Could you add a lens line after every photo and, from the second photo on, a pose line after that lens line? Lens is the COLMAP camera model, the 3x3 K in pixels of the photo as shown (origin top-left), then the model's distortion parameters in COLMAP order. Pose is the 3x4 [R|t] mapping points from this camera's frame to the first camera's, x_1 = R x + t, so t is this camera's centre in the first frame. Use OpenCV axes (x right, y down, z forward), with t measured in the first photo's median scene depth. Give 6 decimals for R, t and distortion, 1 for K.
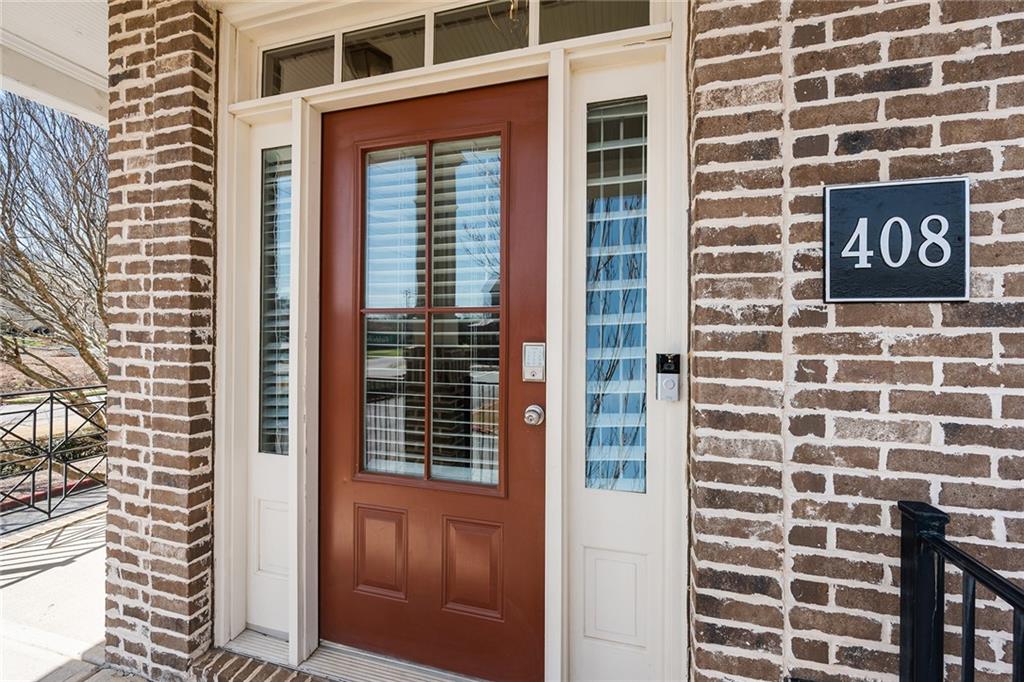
lens RADIAL K [[408.7, 0, 513.4], [0, 408.7, 332.2], [0, 0, 1]] dist [-0.000727, -0.000384]
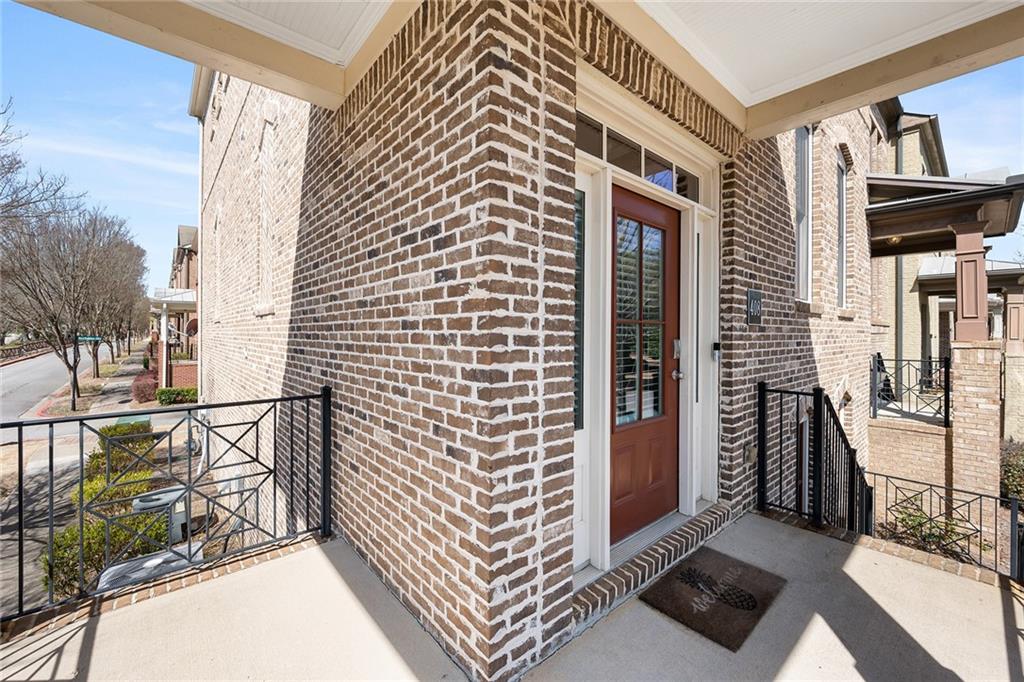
lens RADIAL K [[408.7, 0, 513.7], [0, 408.7, 338.4], [0, 0, 1]] dist [-0.000727, -0.000384]
pose [[0.547331, -0.013569, 0.836806, -1.789913], [-0.000236, 0.999866, 0.016367, -0.011178], [-0.836916, -0.009156, 0.547255, 0.474919]]
